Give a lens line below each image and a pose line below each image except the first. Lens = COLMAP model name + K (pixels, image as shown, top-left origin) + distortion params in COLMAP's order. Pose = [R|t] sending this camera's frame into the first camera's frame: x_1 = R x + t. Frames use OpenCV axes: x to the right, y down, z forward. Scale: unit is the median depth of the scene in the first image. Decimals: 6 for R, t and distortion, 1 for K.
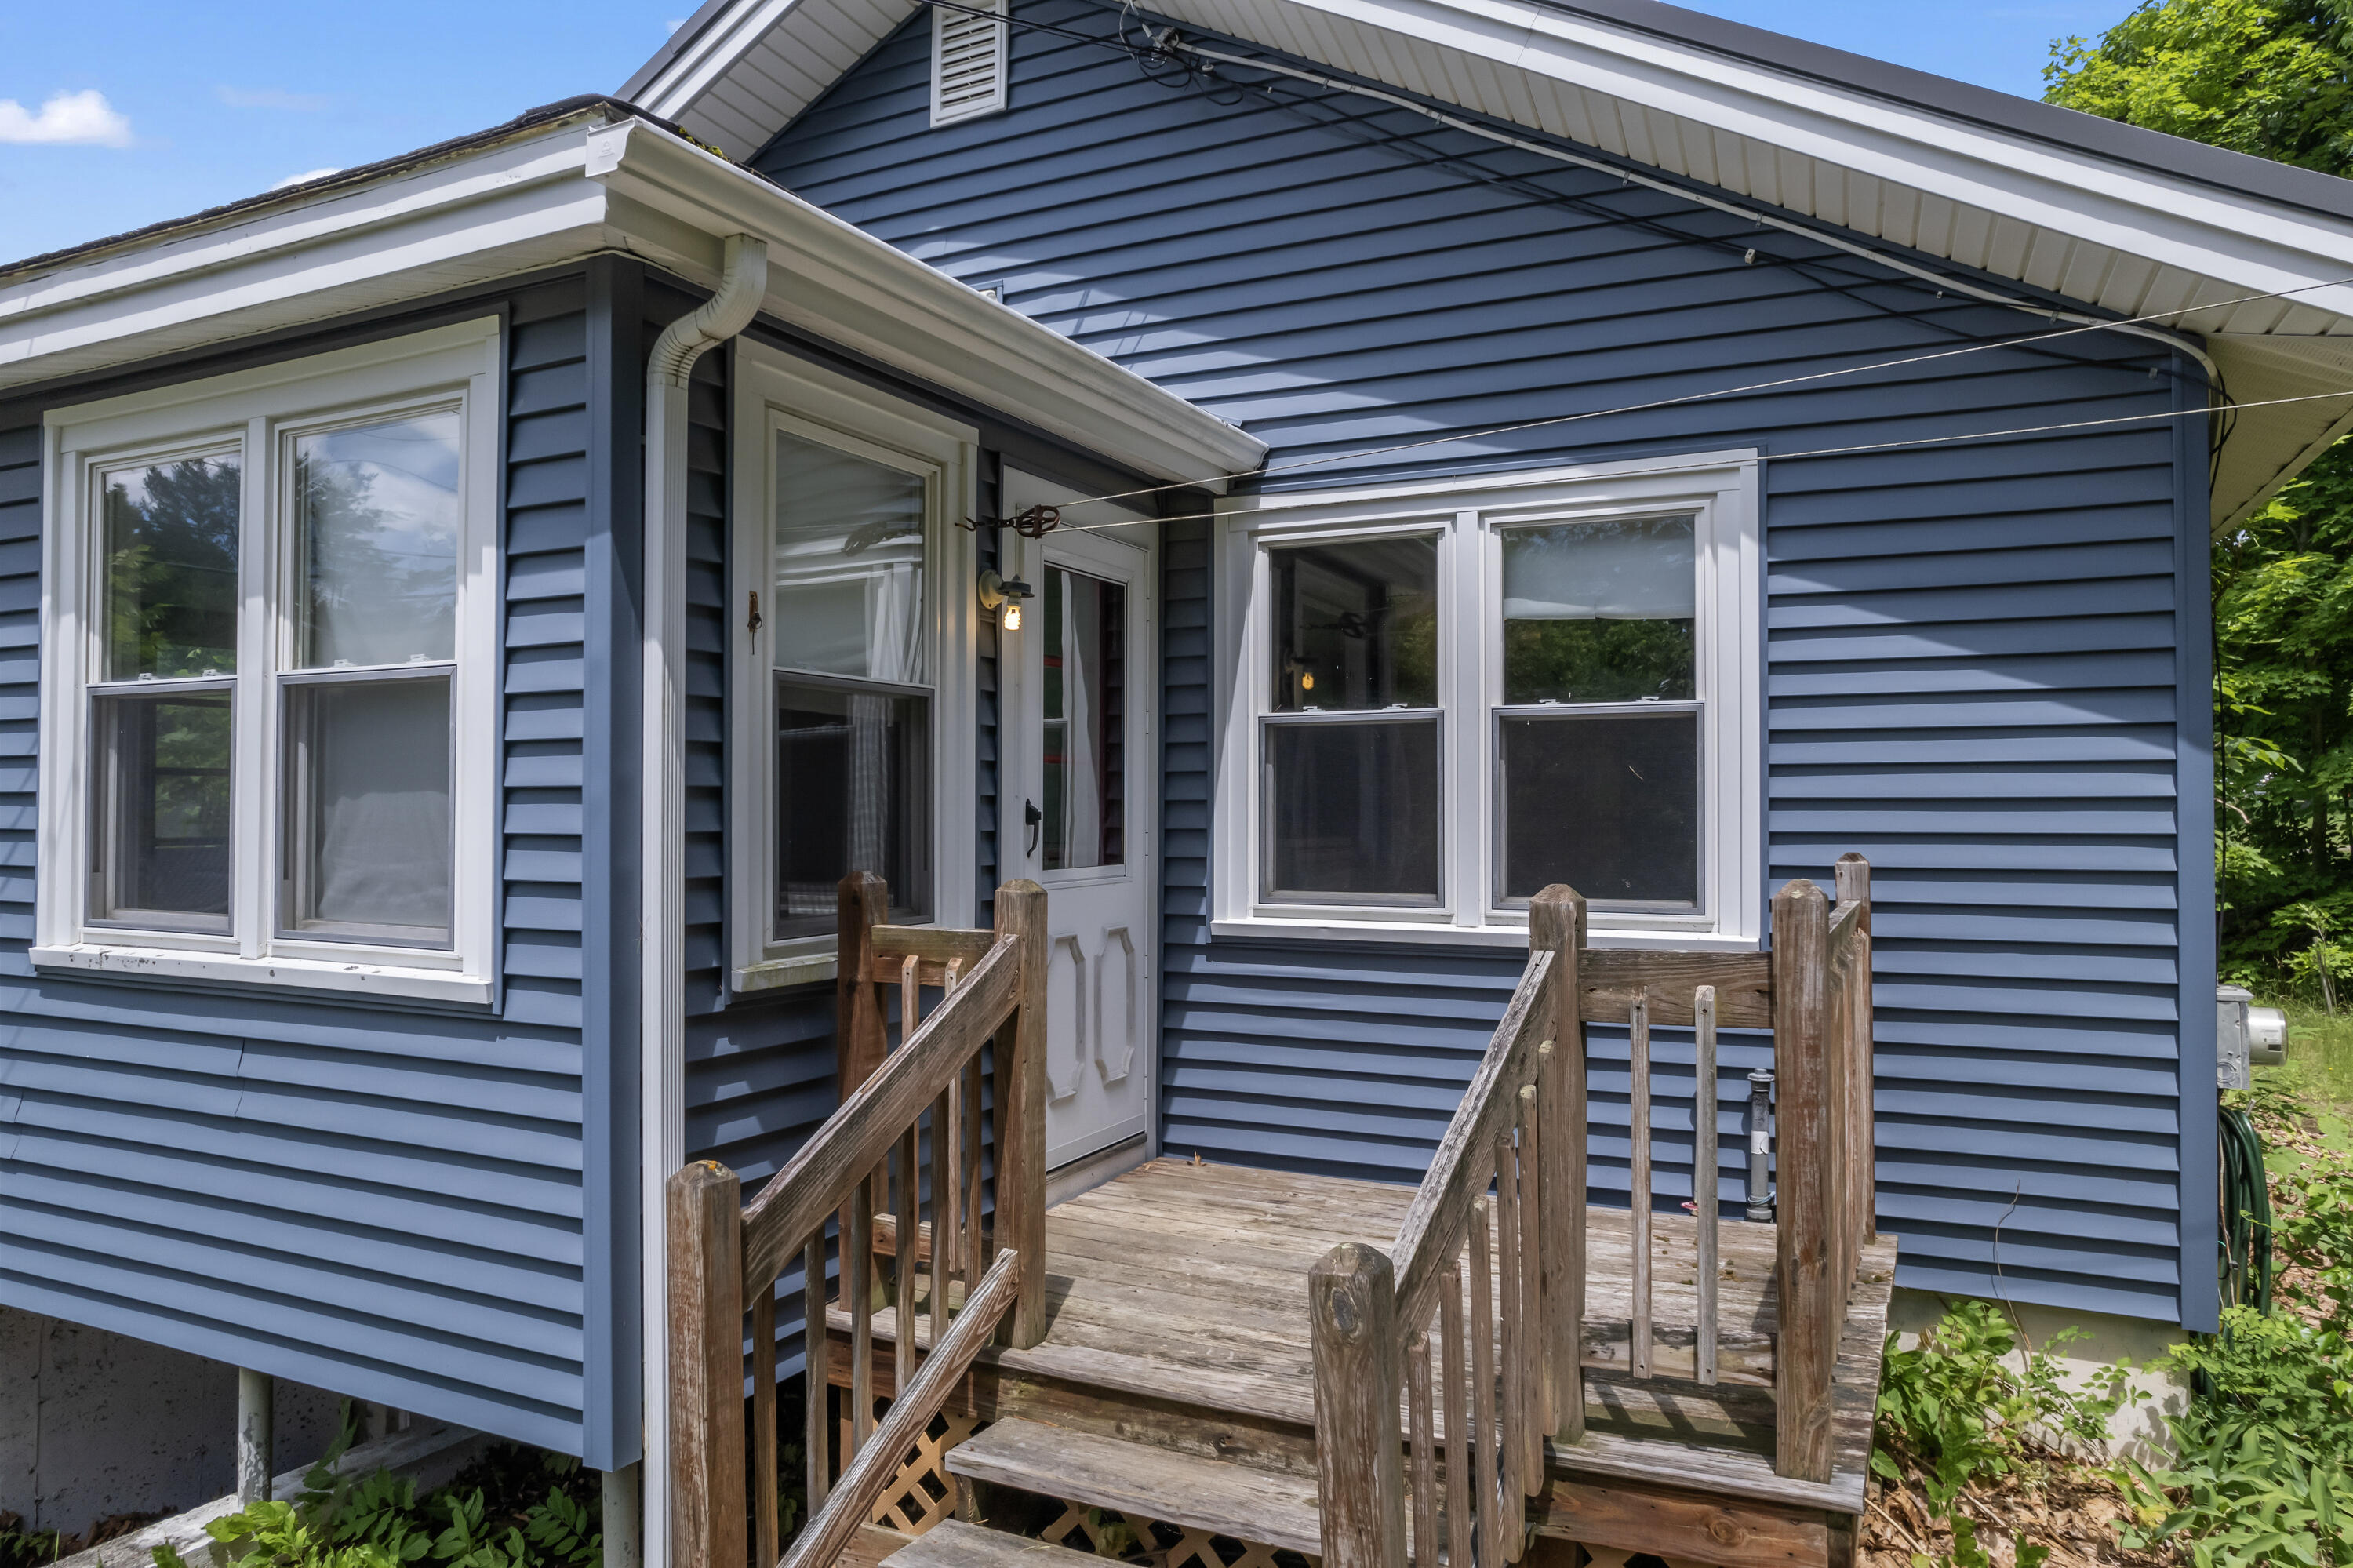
lens RADIAL K [[1515.8, 0, 1191.9], [0, 1515.8, 775.8], [0, 0, 1]] dist [-0.079006, 0.071574]
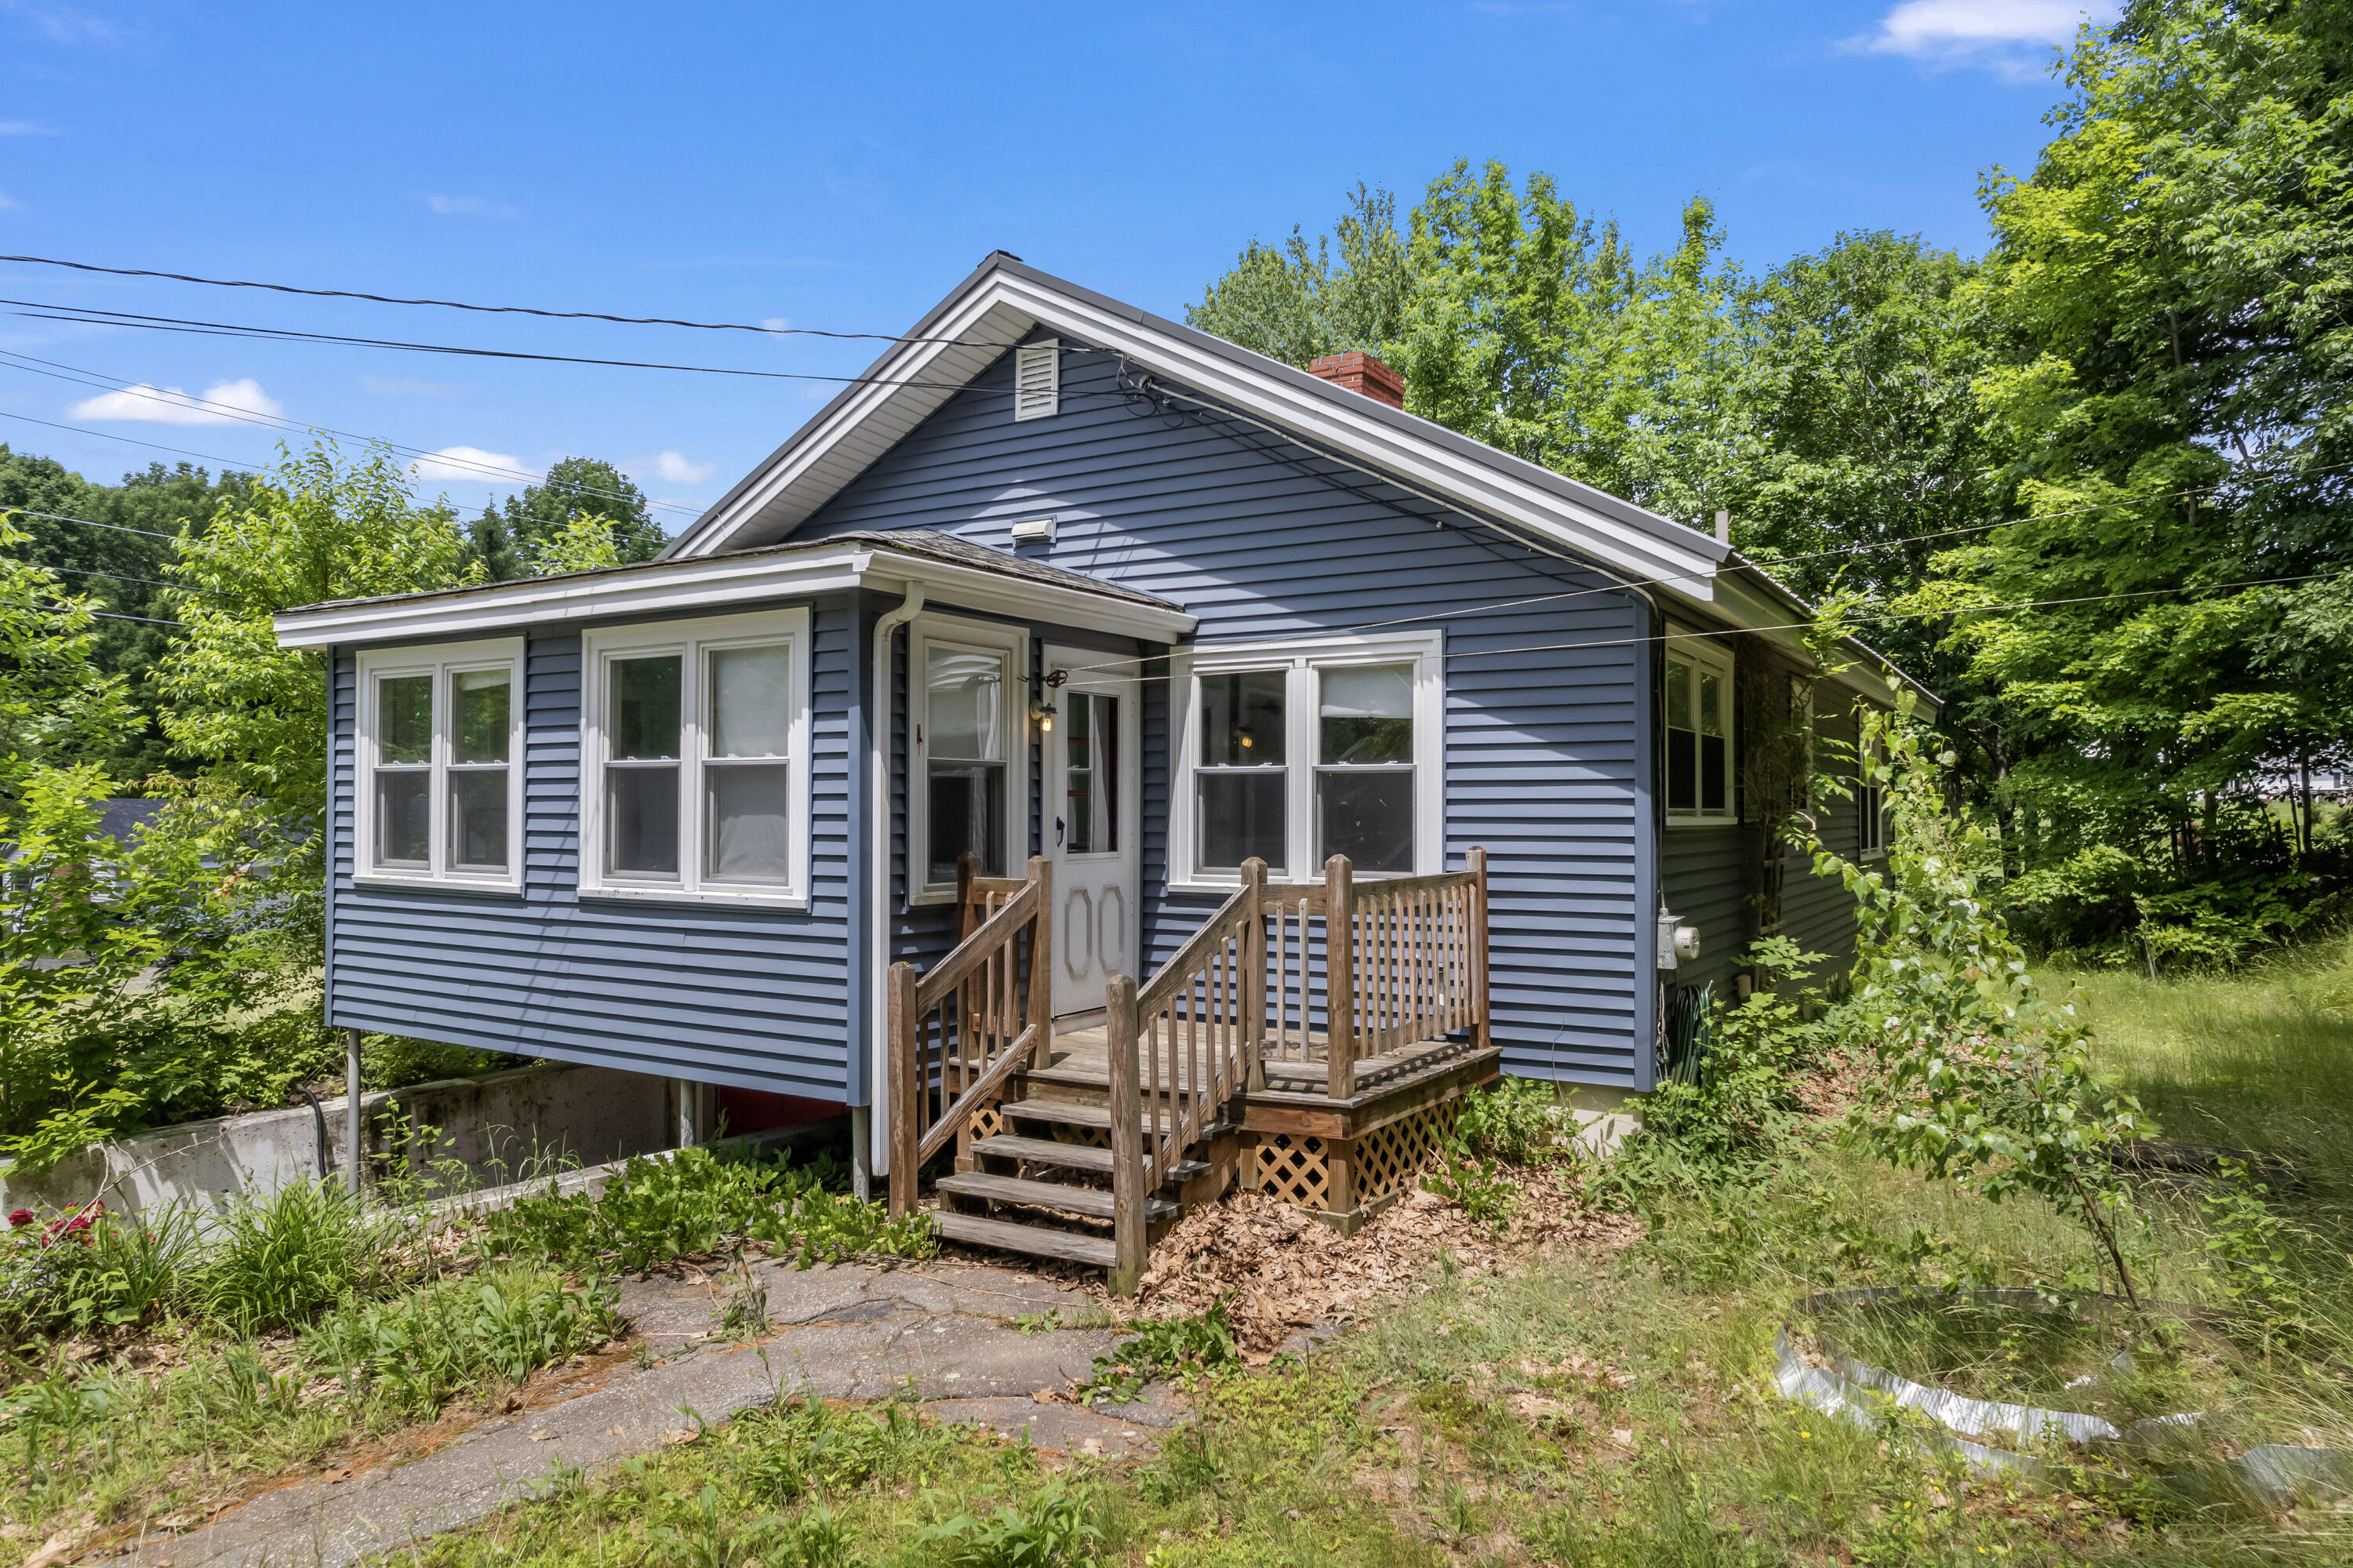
lens RADIAL K [[1515.8, 0, 1191.9], [0, 1515.8, 775.8], [0, 0, 1]] dist [-0.079006, 0.071574]
pose [[0.995486, -0.001256, -0.094903, 0.263030], [0.001217, 0.999999, -0.000473, -0.038182], [0.094903, 0.000356, 0.995486, -0.967780]]
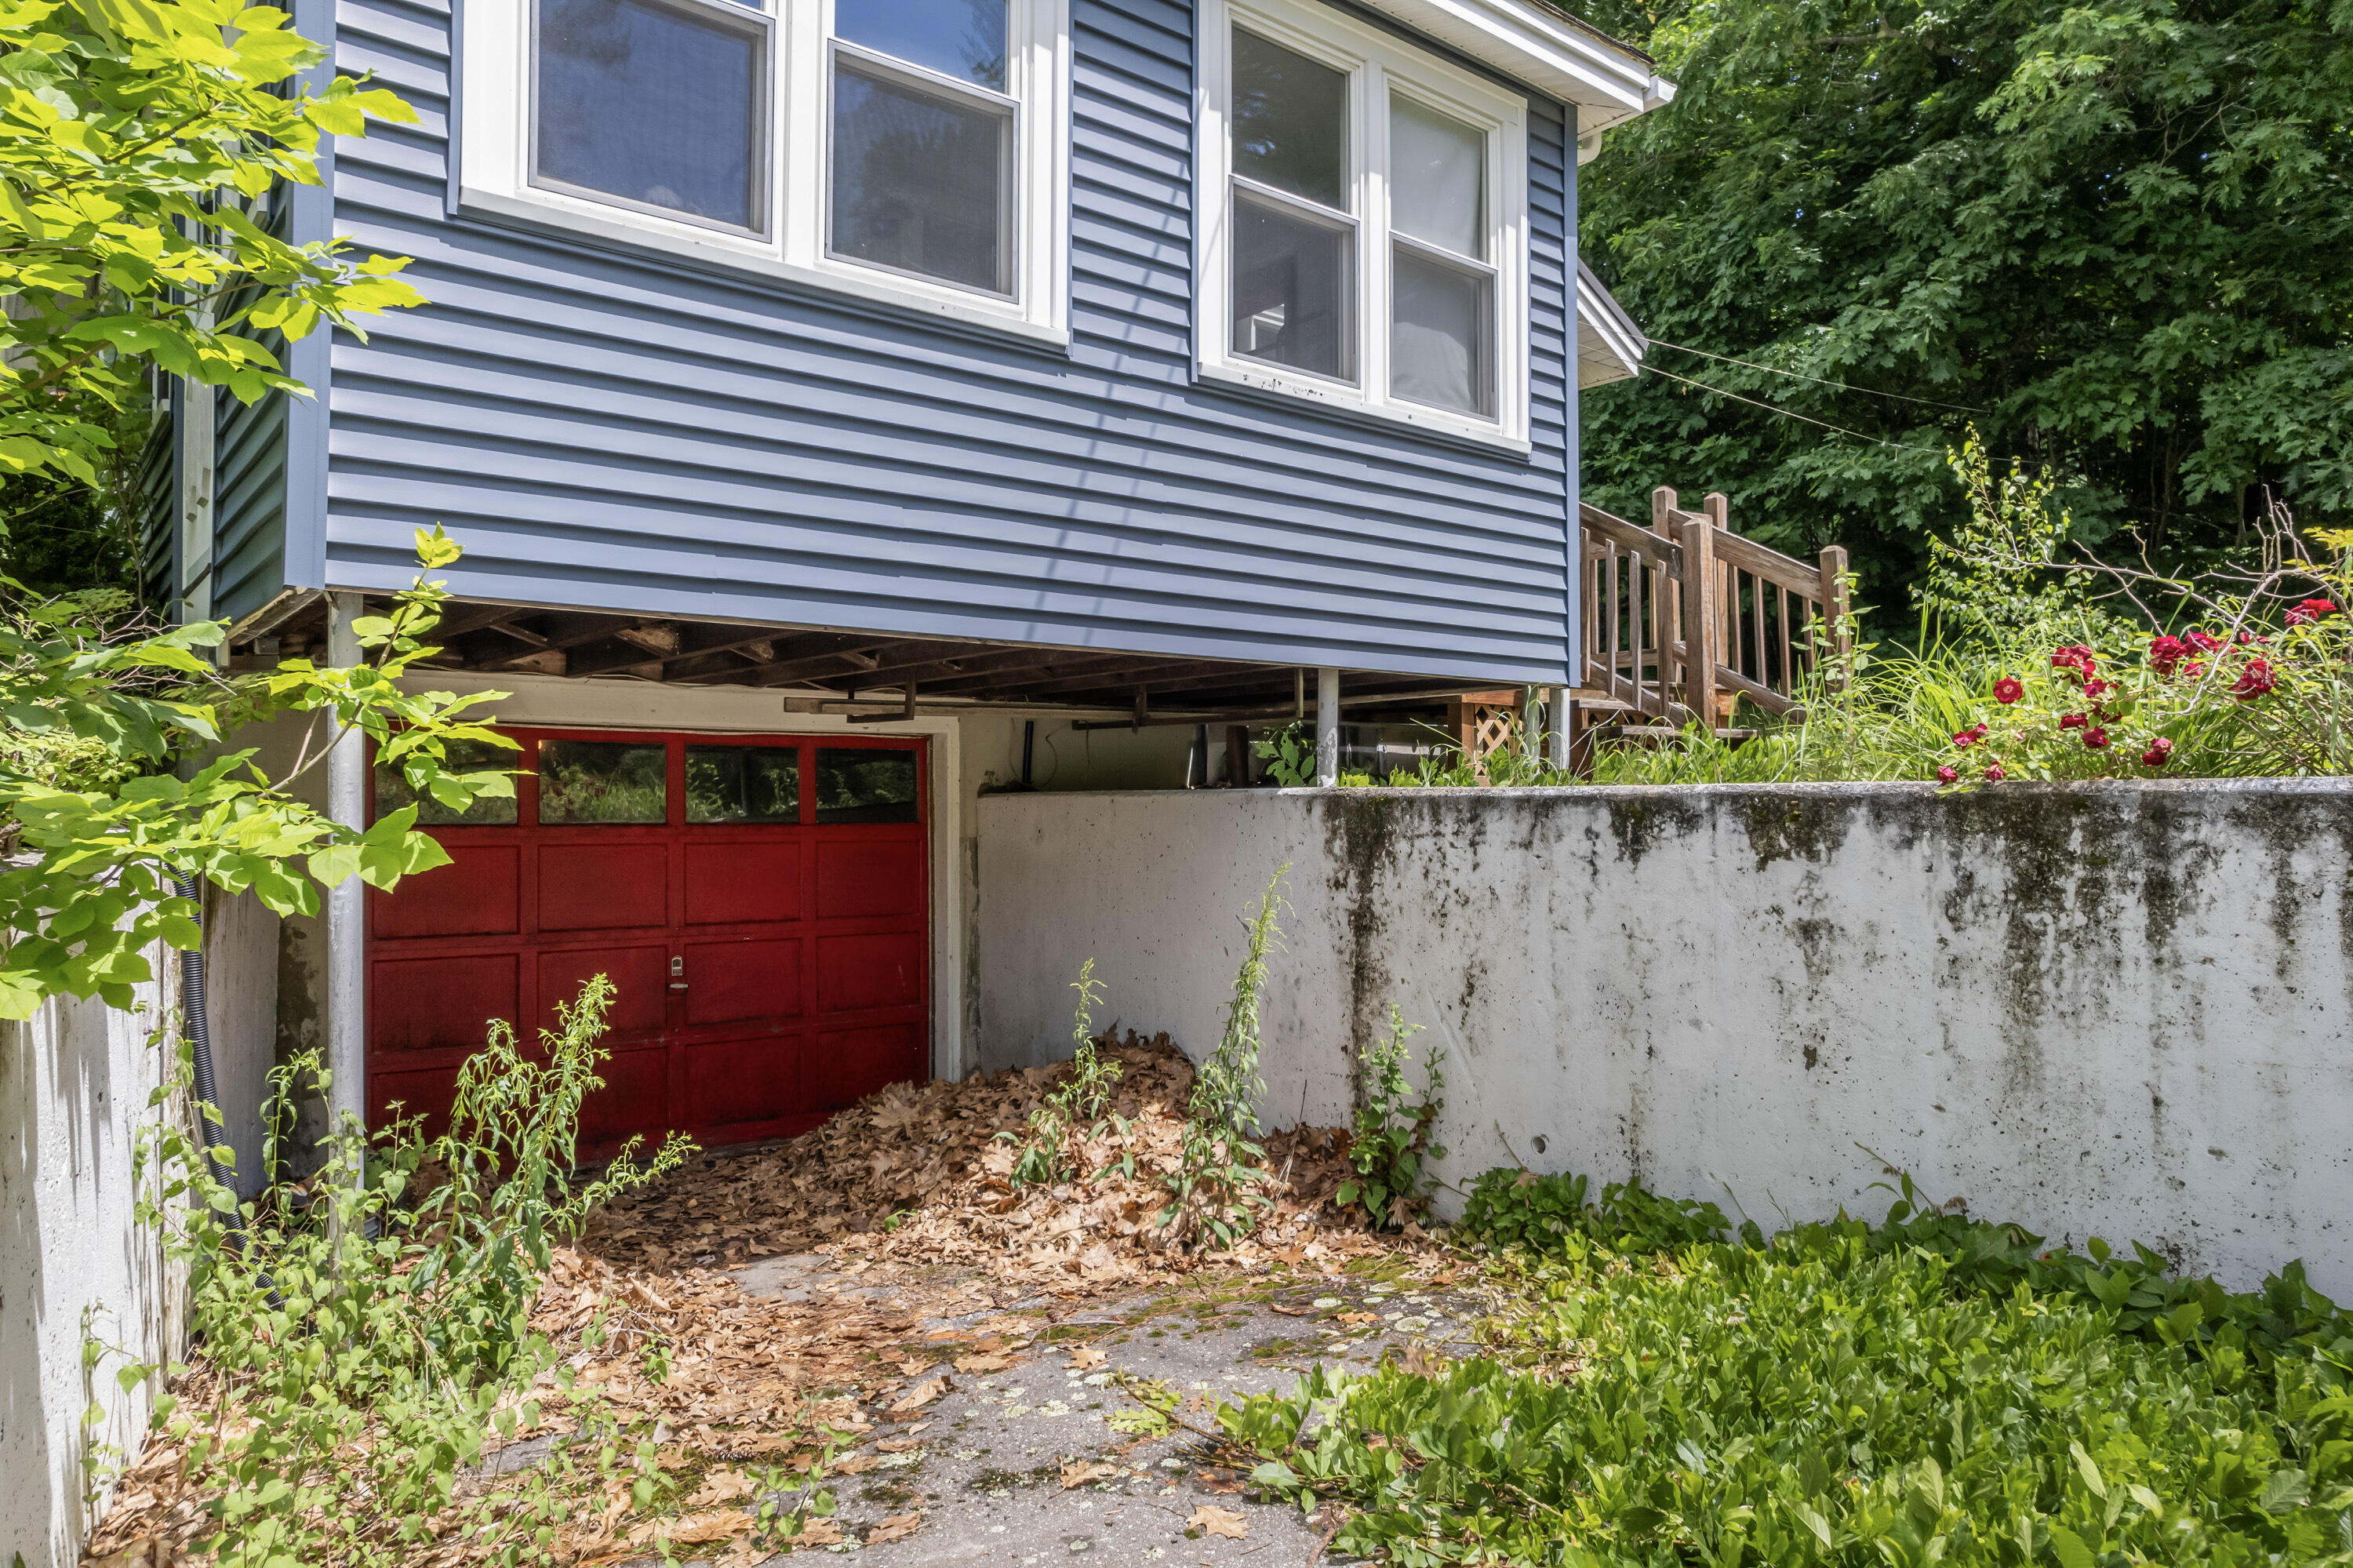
lens RADIAL K [[1515.8, 0, 1191.9], [0, 1515.8, 775.8], [0, 0, 1]] dist [-0.079006, 0.071574]
pose [[0.409785, 0.003487, 0.912175, -1.882428], [-0.019921, 0.999788, 0.005127, 0.446056], [-0.911964, -0.020273, 0.409768, 0.448575]]
